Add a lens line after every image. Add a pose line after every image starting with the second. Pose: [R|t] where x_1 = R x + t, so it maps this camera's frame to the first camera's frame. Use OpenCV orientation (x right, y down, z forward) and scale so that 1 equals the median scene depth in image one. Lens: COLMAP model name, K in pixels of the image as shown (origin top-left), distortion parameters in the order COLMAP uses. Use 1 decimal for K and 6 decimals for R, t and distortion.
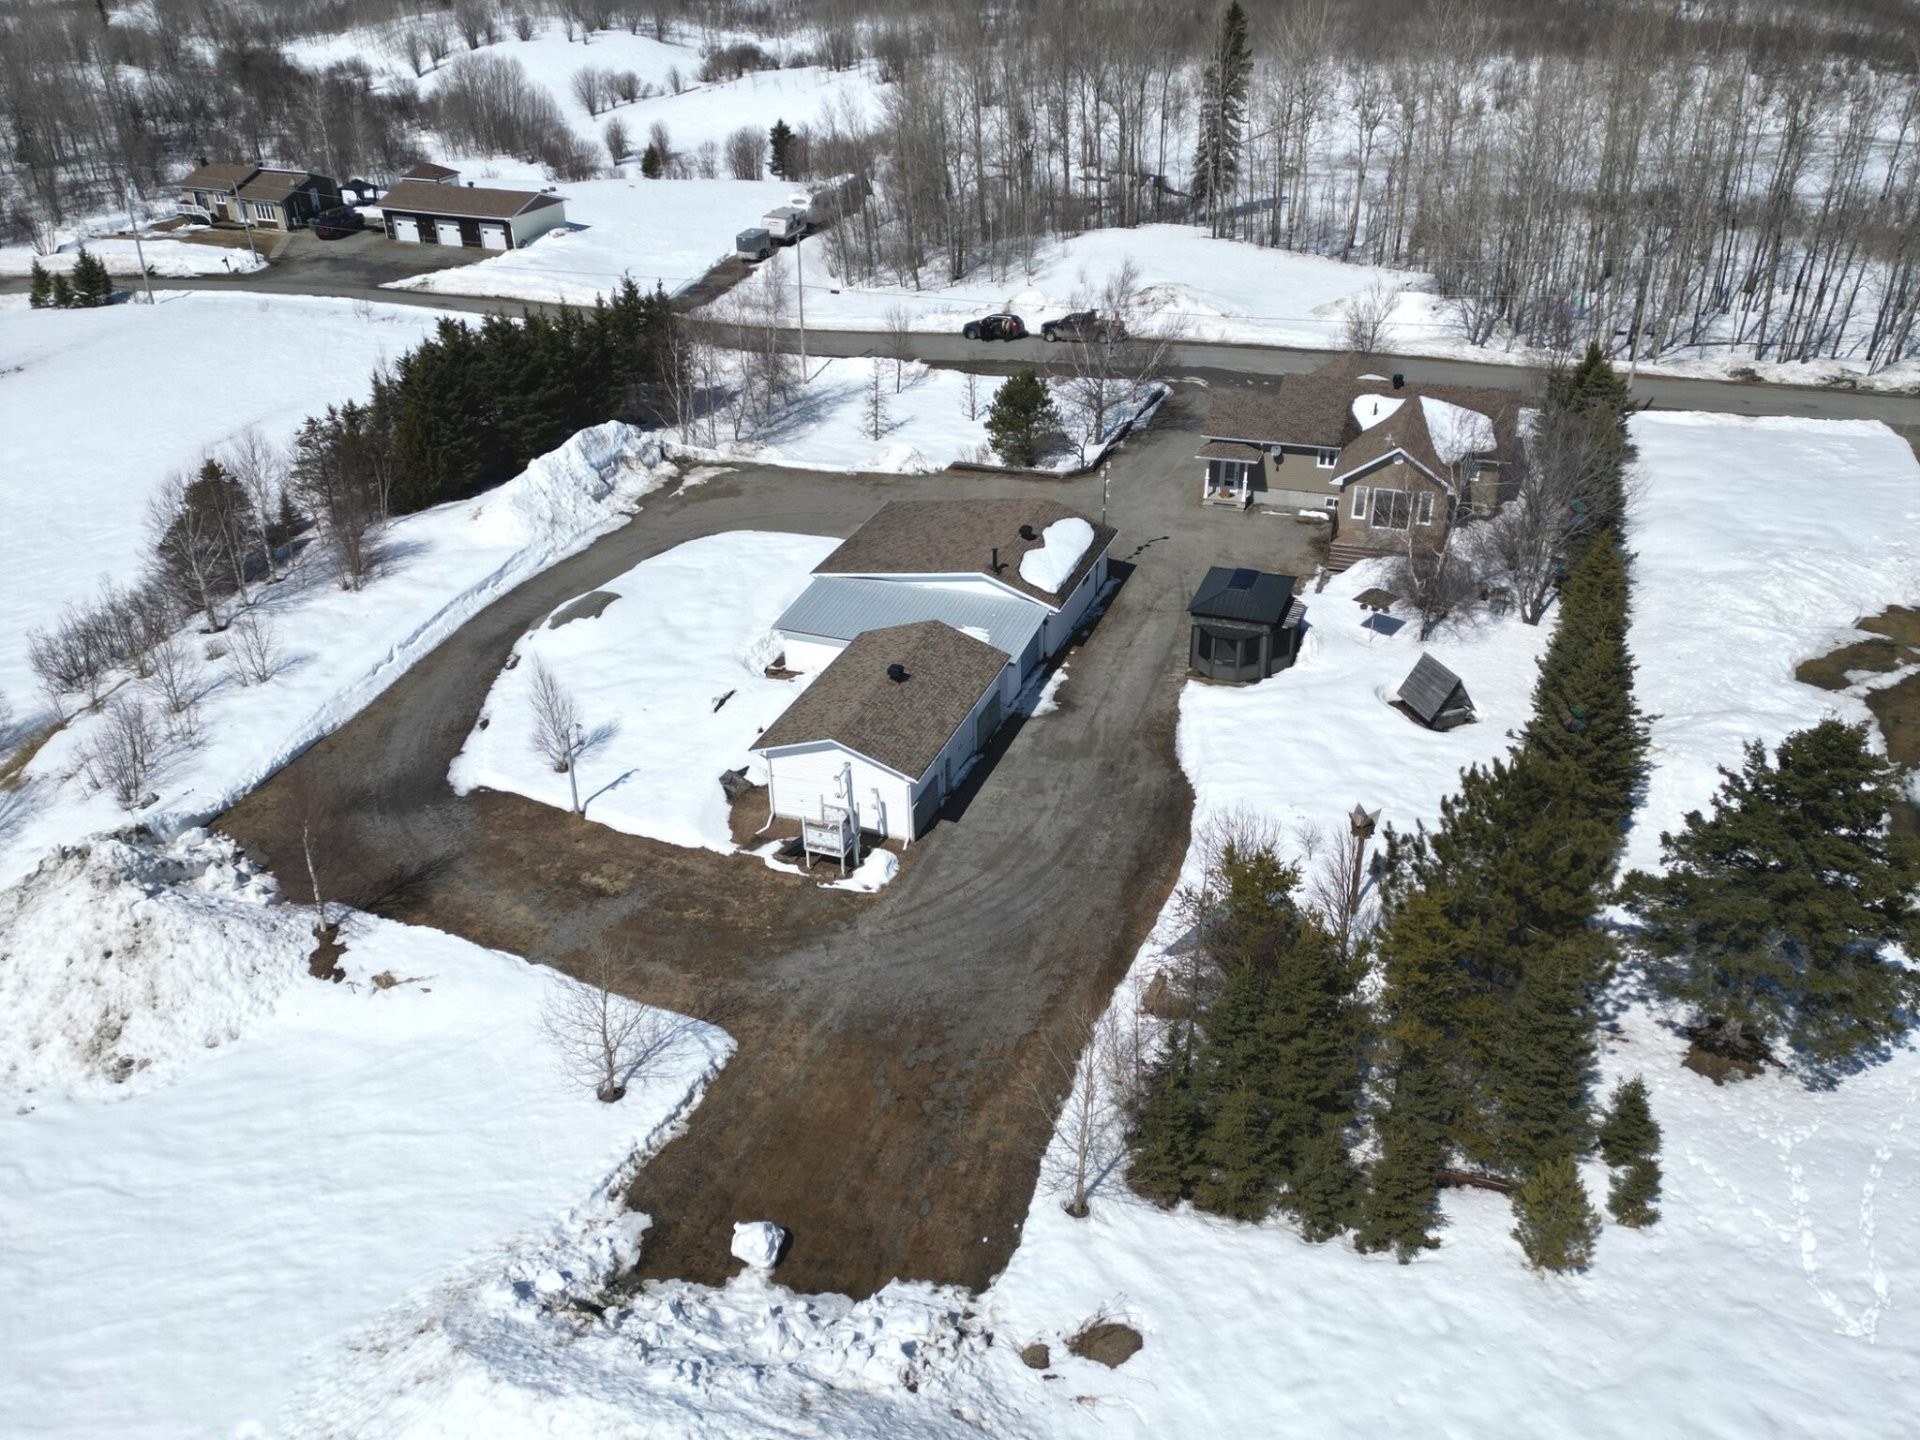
lens RADIAL K [[1602.0, 0, 965.5], [0, 1602.0, 724.7], [0, 0, 1]] dist [0.083970, -0.083454]
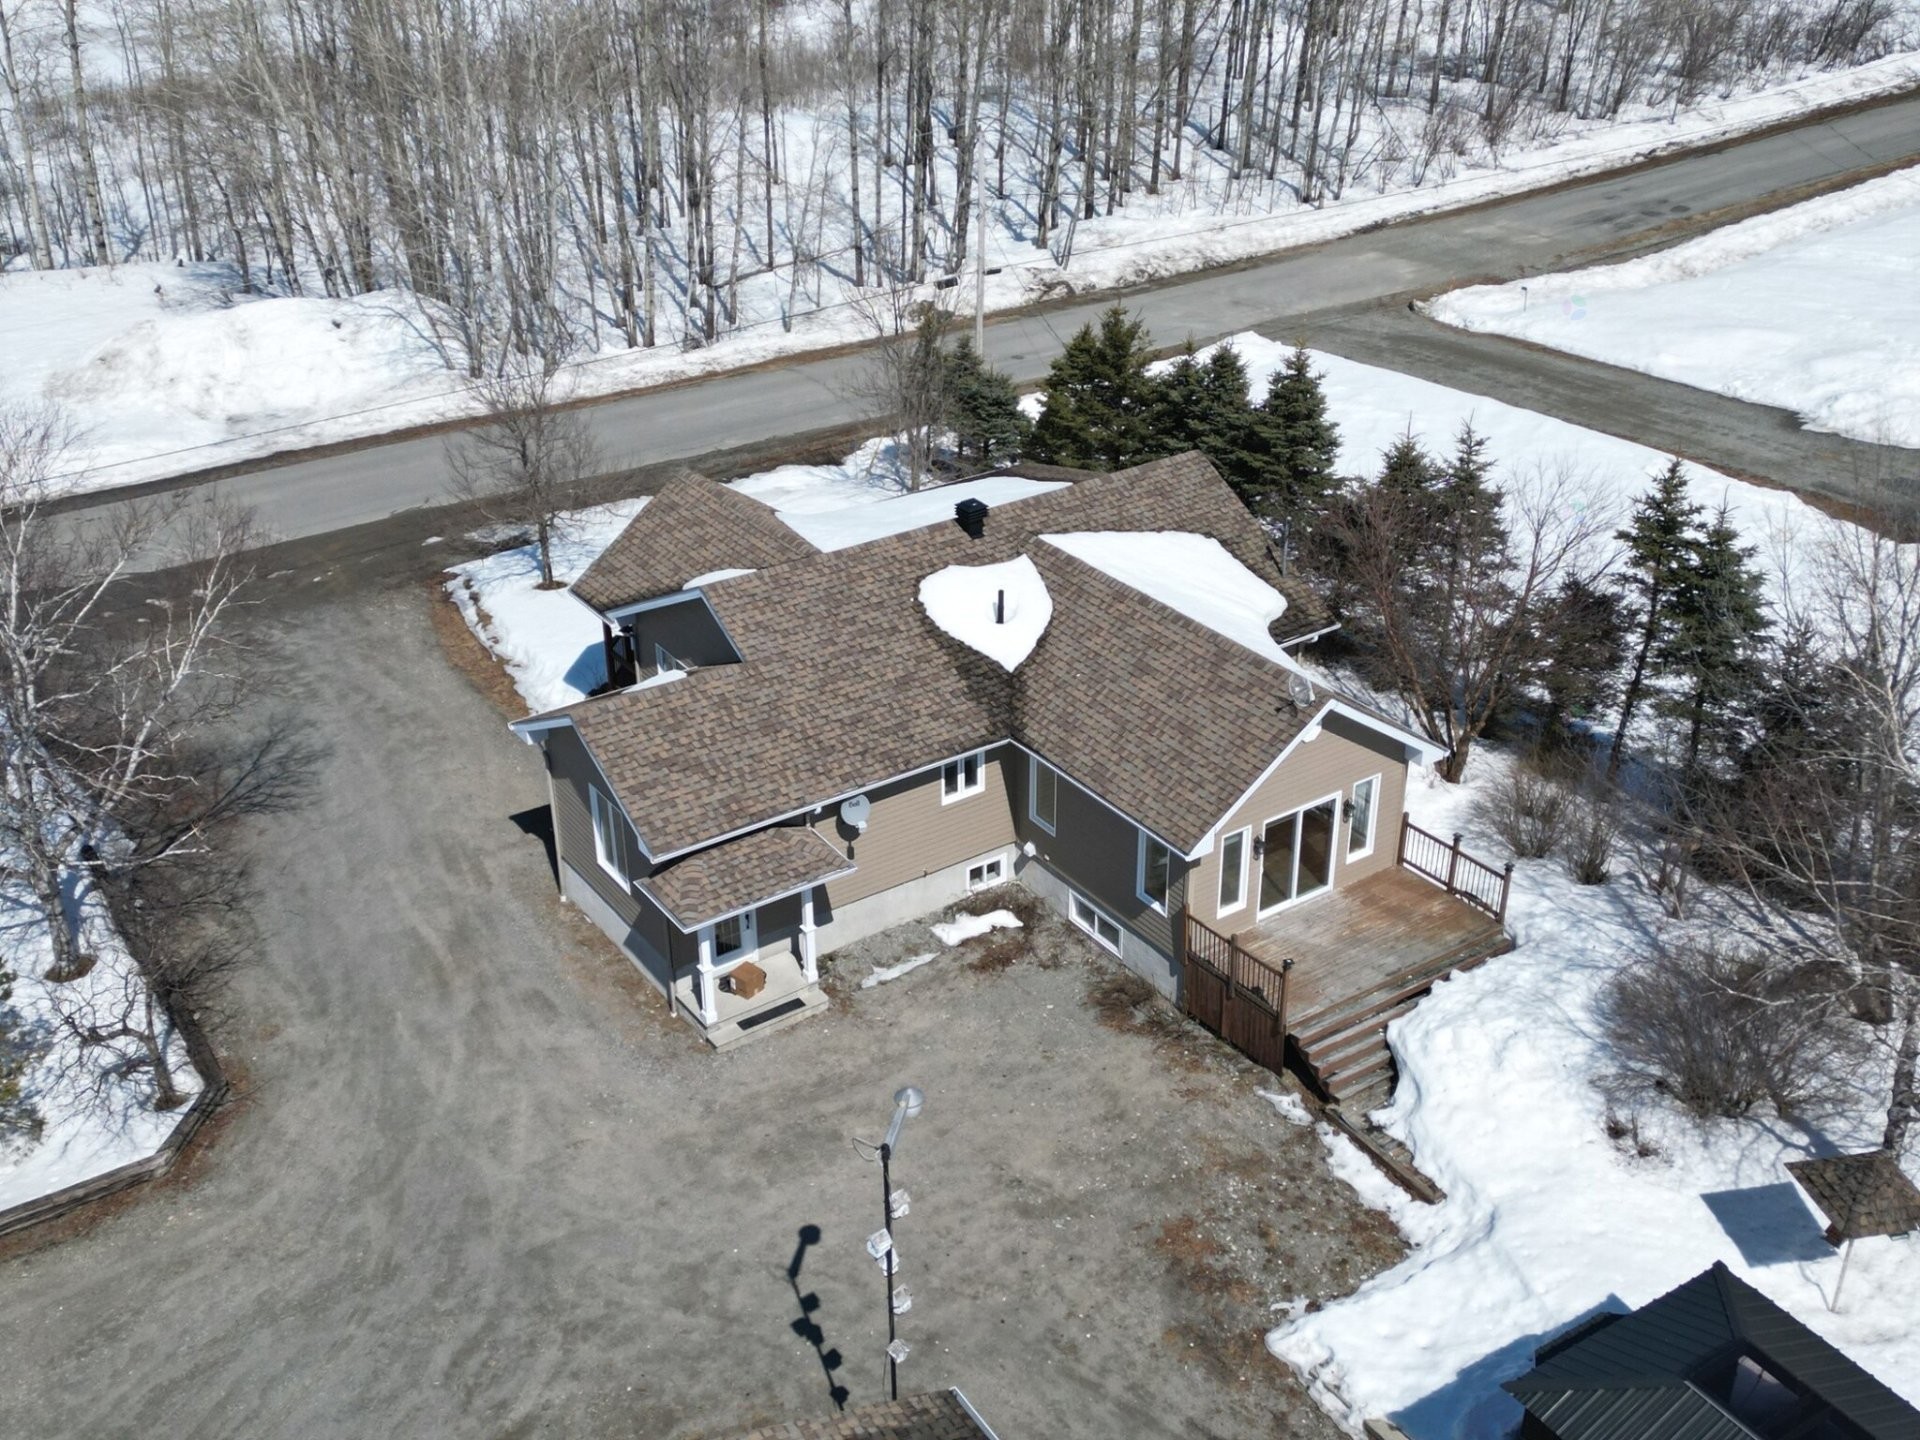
lens RADIAL K [[1951.5, 0, 955.0], [0, 1951.5, 716.5], [0, 0, 1]] dist [0.065487, 0.000000]
pose [[0.599630, -0.374702, 0.707137, -0.096150], [0.384049, 0.909951, 0.156510, -0.299240], [-0.702105, 0.177727, 0.689538, 0.852898]]
